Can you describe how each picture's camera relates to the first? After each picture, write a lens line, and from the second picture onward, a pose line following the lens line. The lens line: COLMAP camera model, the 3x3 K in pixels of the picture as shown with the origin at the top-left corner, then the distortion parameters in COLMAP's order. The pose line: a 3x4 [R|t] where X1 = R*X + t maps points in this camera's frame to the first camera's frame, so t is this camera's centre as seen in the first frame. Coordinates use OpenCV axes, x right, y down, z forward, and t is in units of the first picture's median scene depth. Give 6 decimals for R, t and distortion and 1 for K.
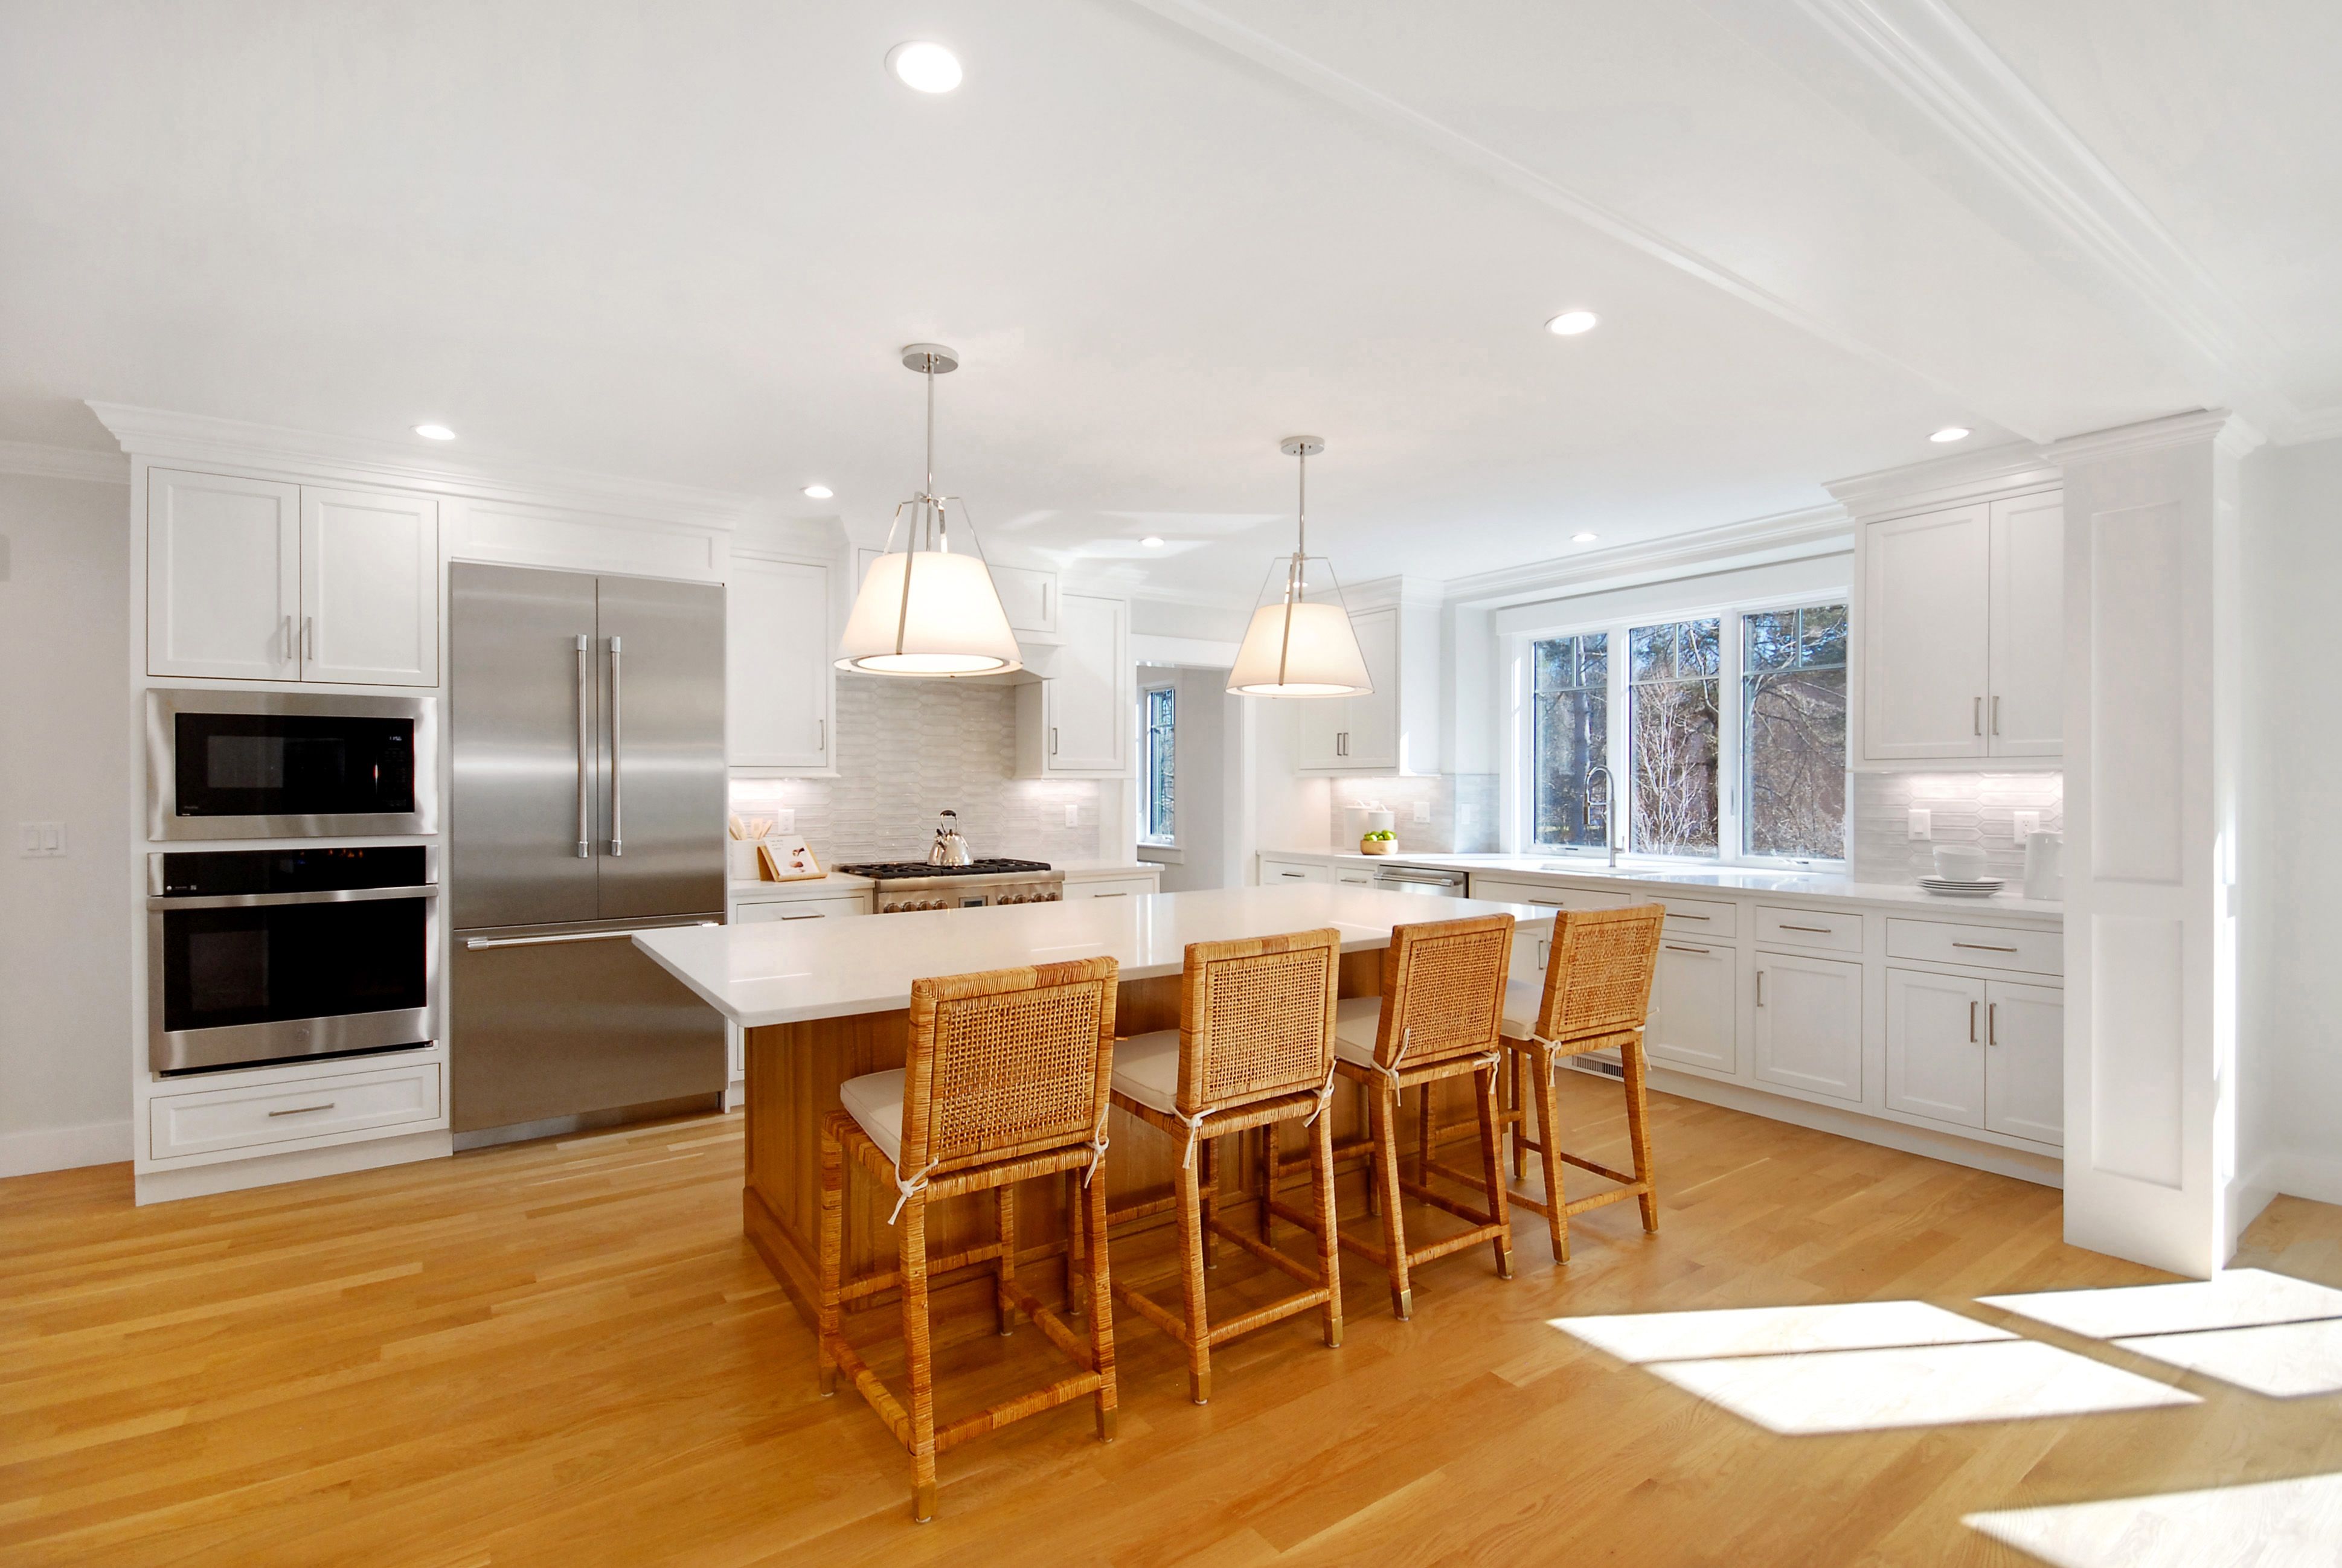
lens RADIAL K [[1068.7, 0, 1172.8], [0, 1068.7, 795.8], [0, 0, 1]] dist [-0.000305, 0.000096]
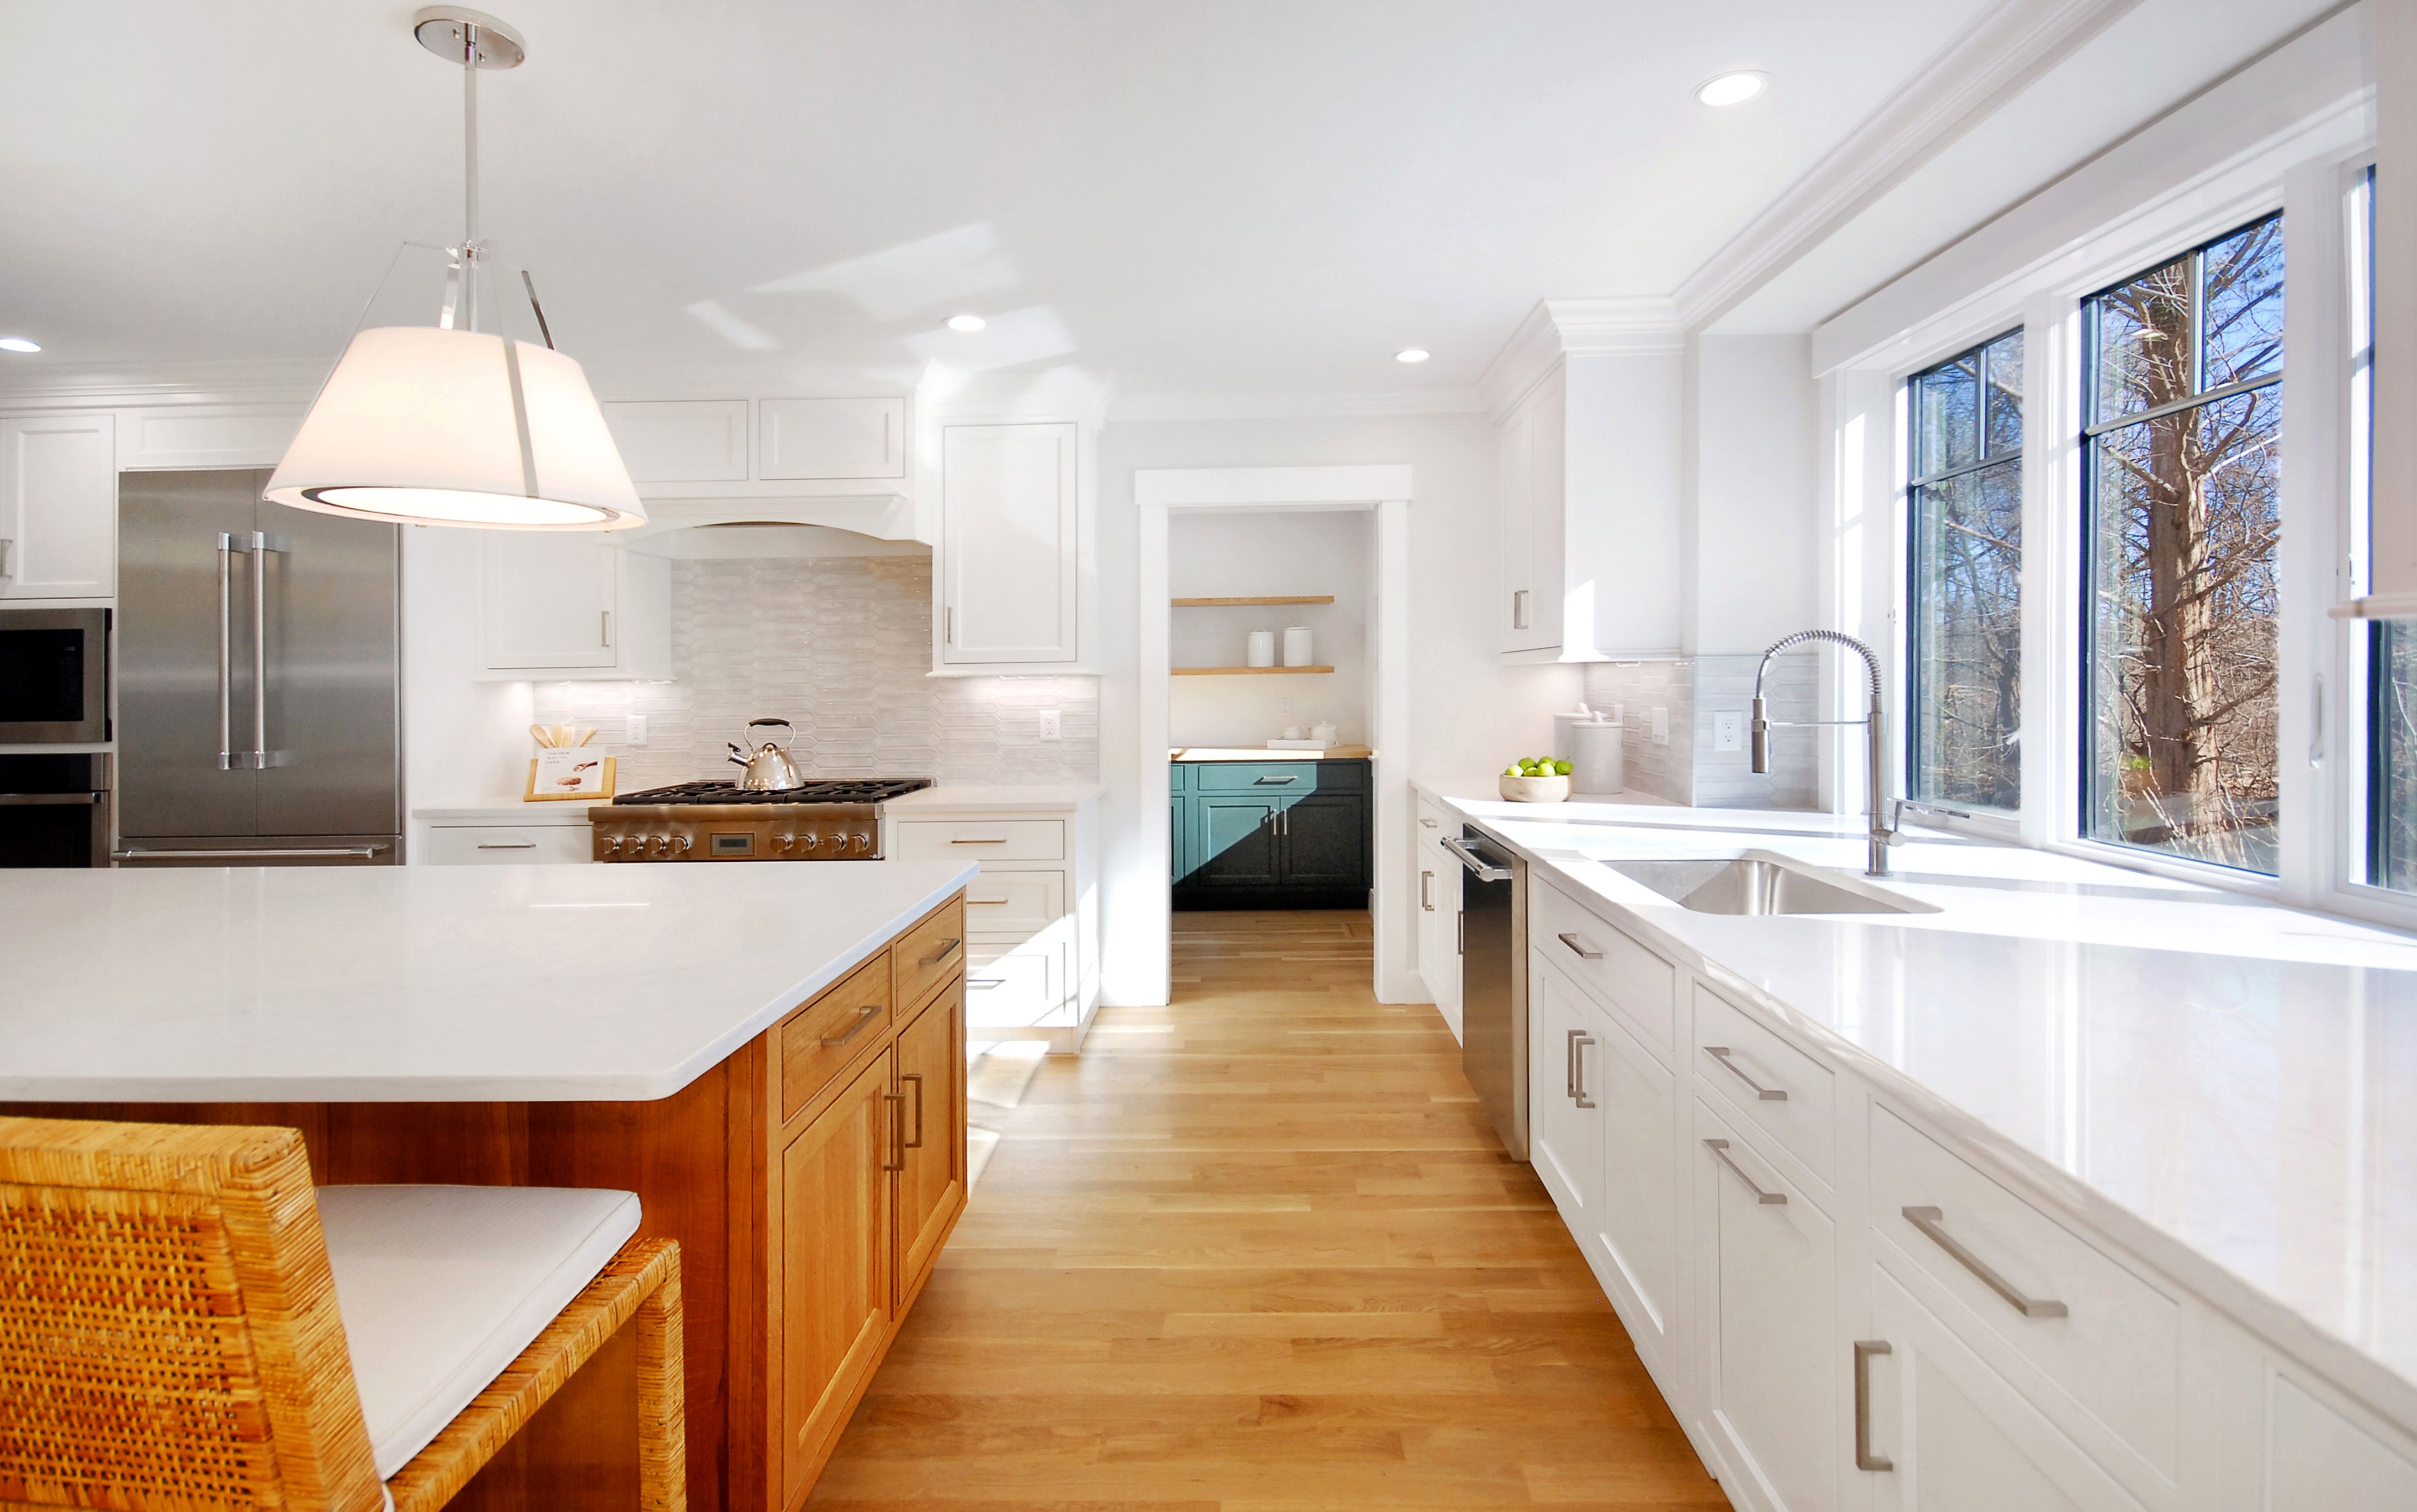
lens RADIAL K [[1023.8, 0, 1190.3], [0, 1023.8, 678.7], [0, 0, 1]] dist [0.010188, -0.000030]
pose [[0.790335, -0.009693, -0.612599, 0.463559], [0.005840, 0.999949, -0.008287, -0.007393], [0.612647, 0.002972, 0.790351, 0.550594]]
